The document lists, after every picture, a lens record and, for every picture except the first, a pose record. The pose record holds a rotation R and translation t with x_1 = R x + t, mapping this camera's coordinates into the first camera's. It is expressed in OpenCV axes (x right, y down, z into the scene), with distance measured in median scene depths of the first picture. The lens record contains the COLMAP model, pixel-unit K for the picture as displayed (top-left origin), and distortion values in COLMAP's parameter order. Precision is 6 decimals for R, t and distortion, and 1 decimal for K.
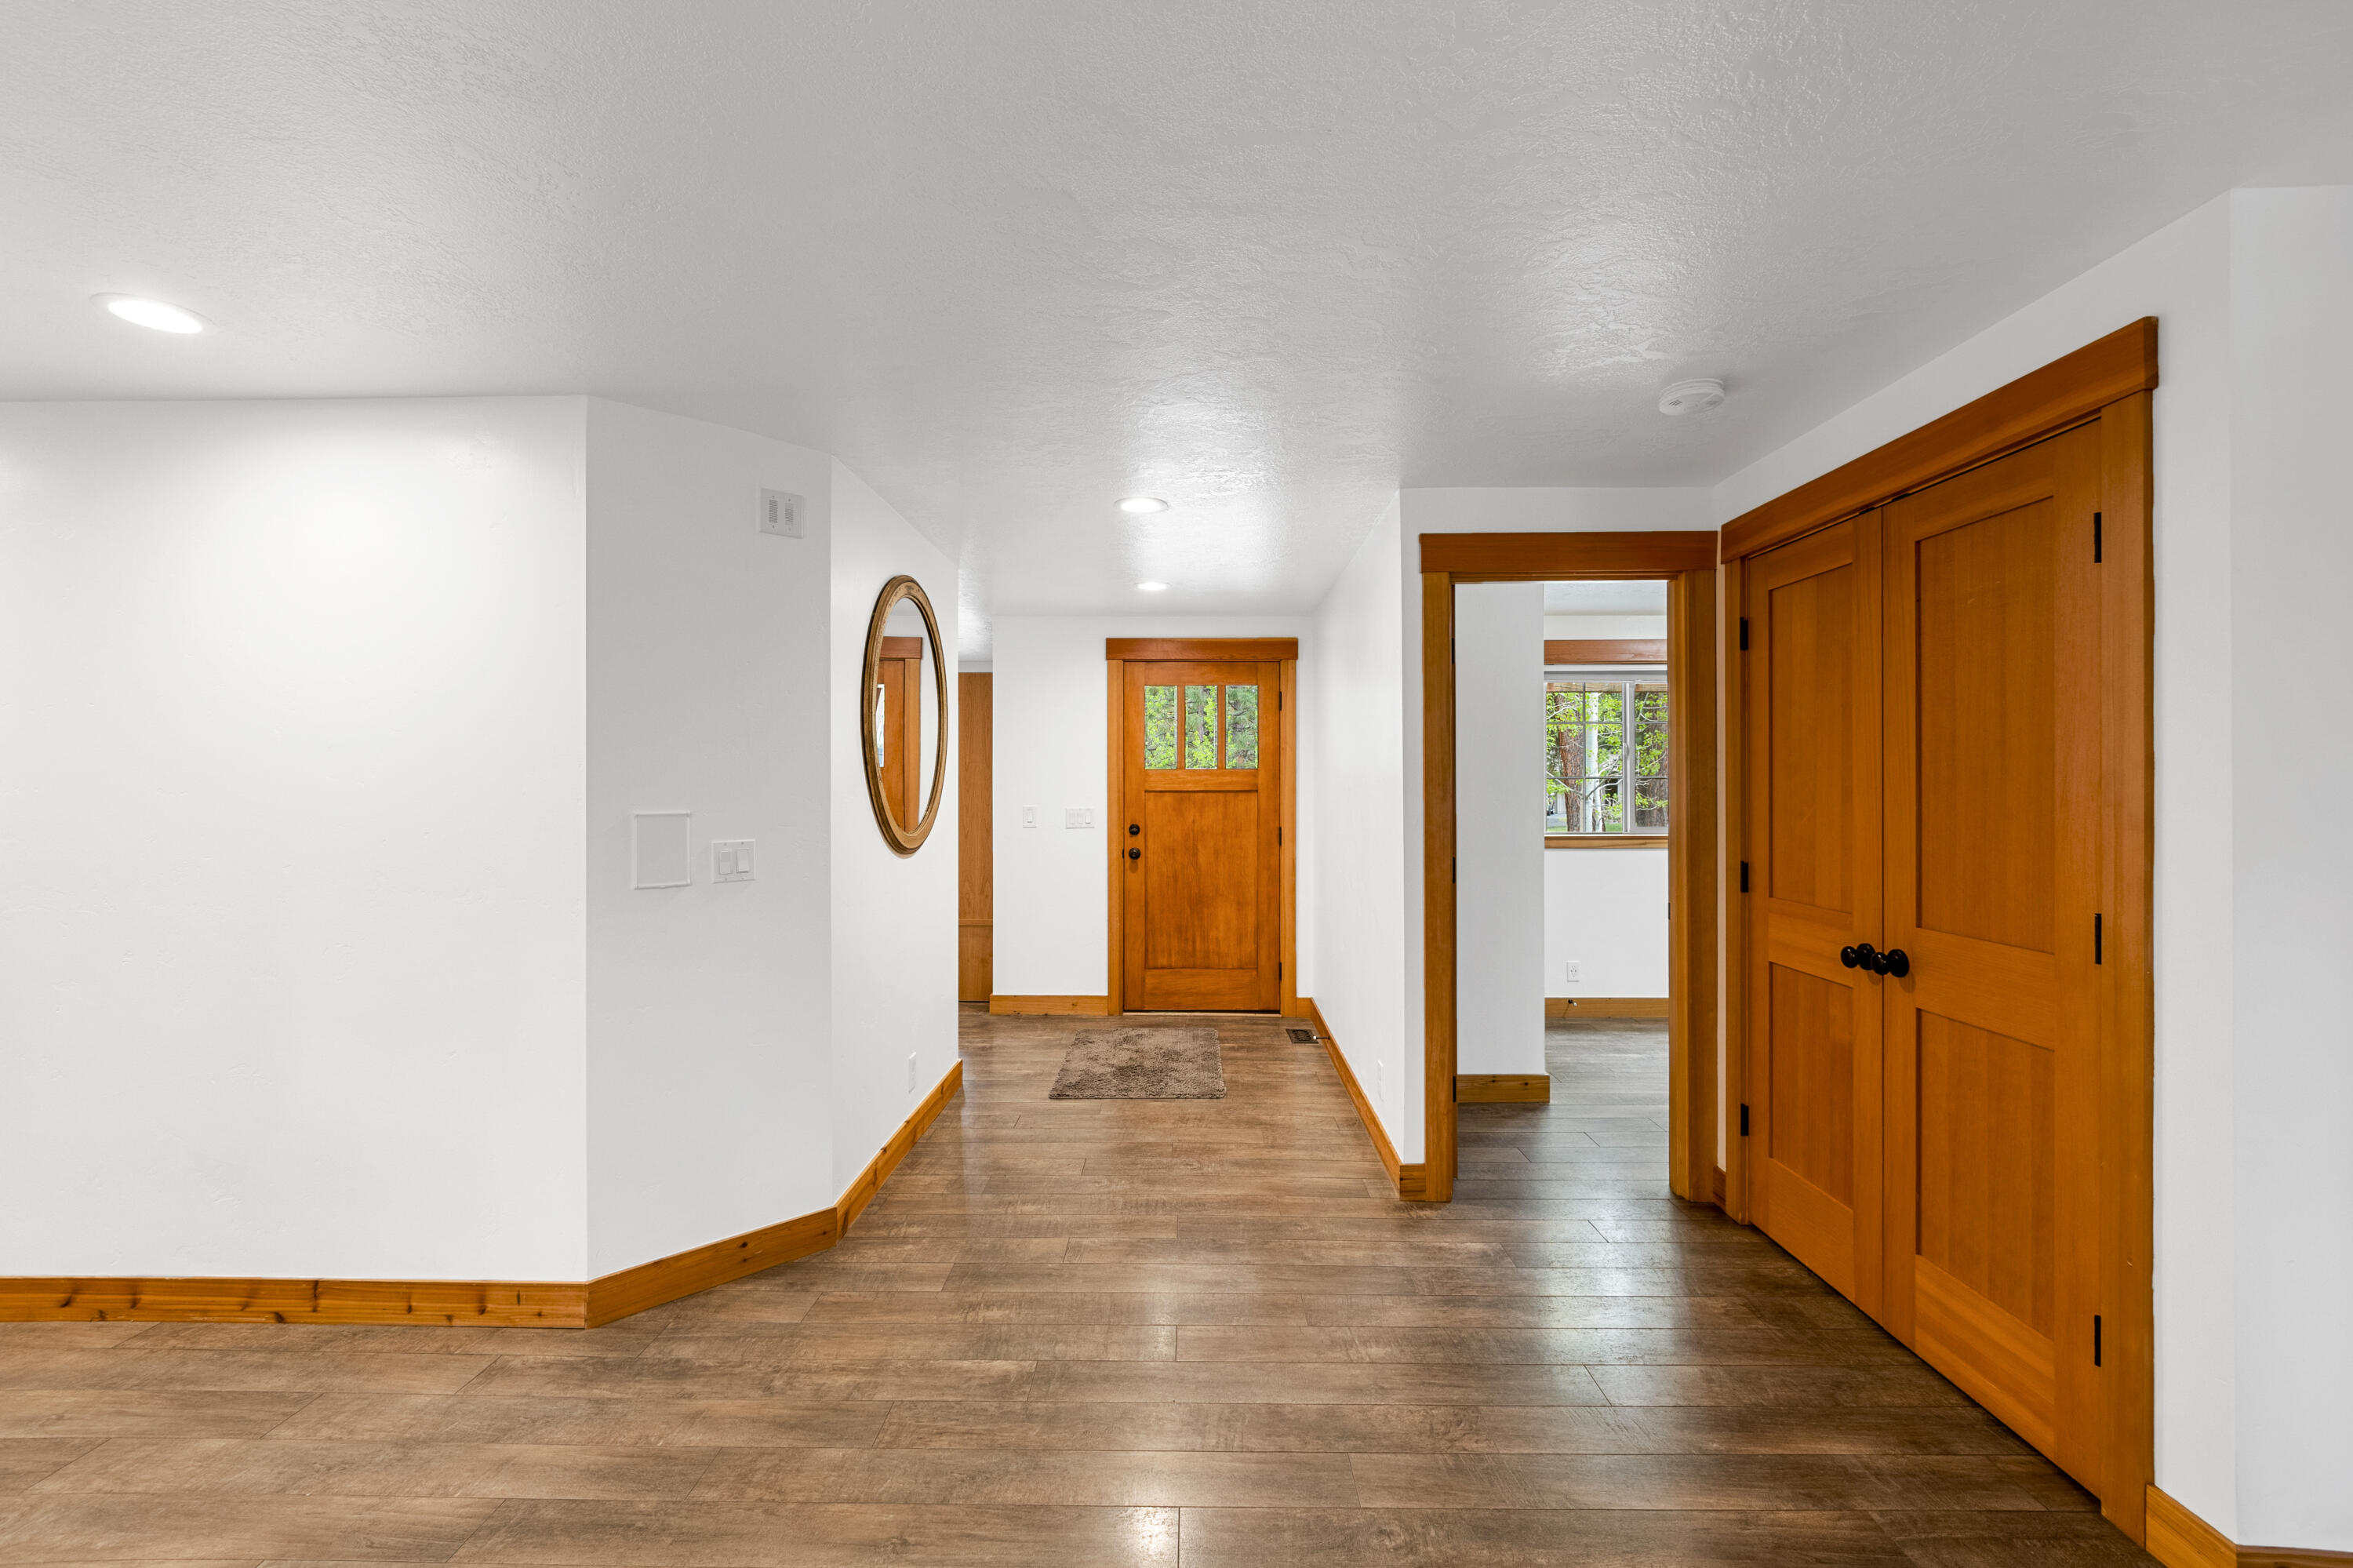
lens RADIAL K [[998.8, 0, 1185.9], [0, 998.8, 781.1], [0, 0, 1]] dist [-0.003425, 0.000162]
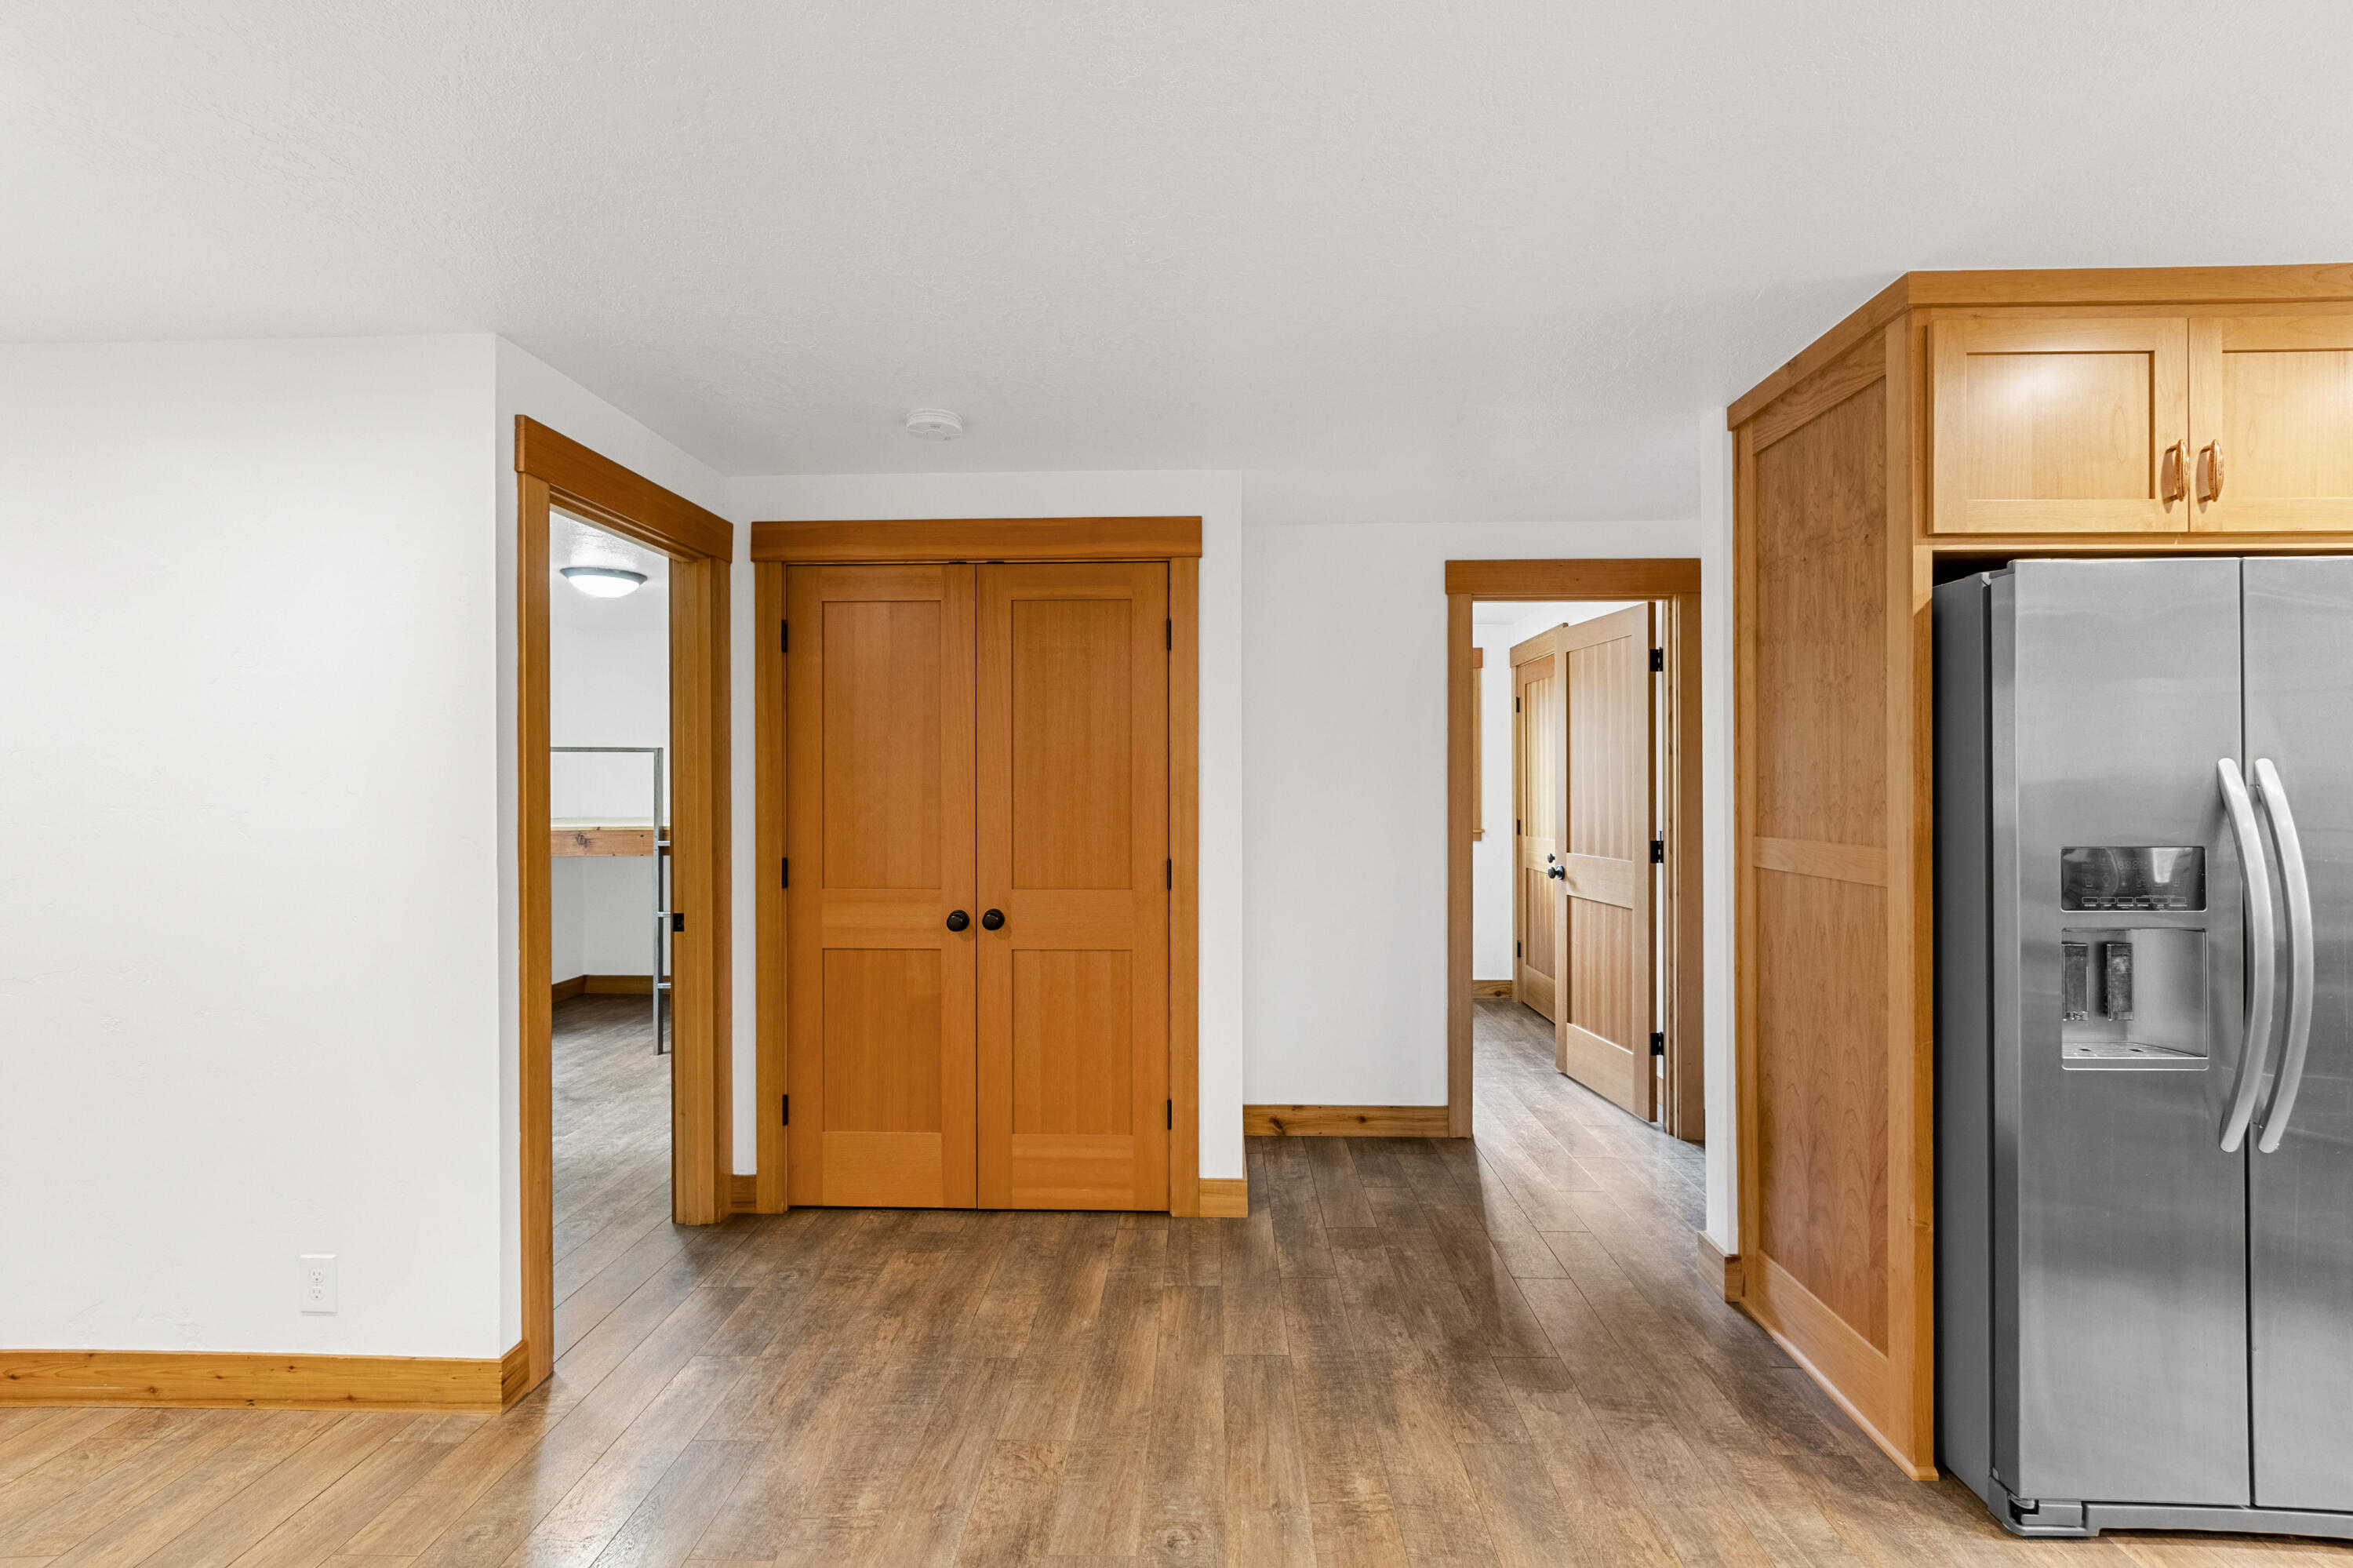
lens RADIAL K [[1012.2, 0, 1176.5], [0, 1012.2, 784.0], [0, 0, 1]] dist [0.010235, -0.000209]
pose [[0.023410, -0.003155, 0.999721, -0.624459], [-0.001980, 0.999993, 0.003203, 0.000461], [-0.999724, -0.002055, 0.023404, 0.755295]]
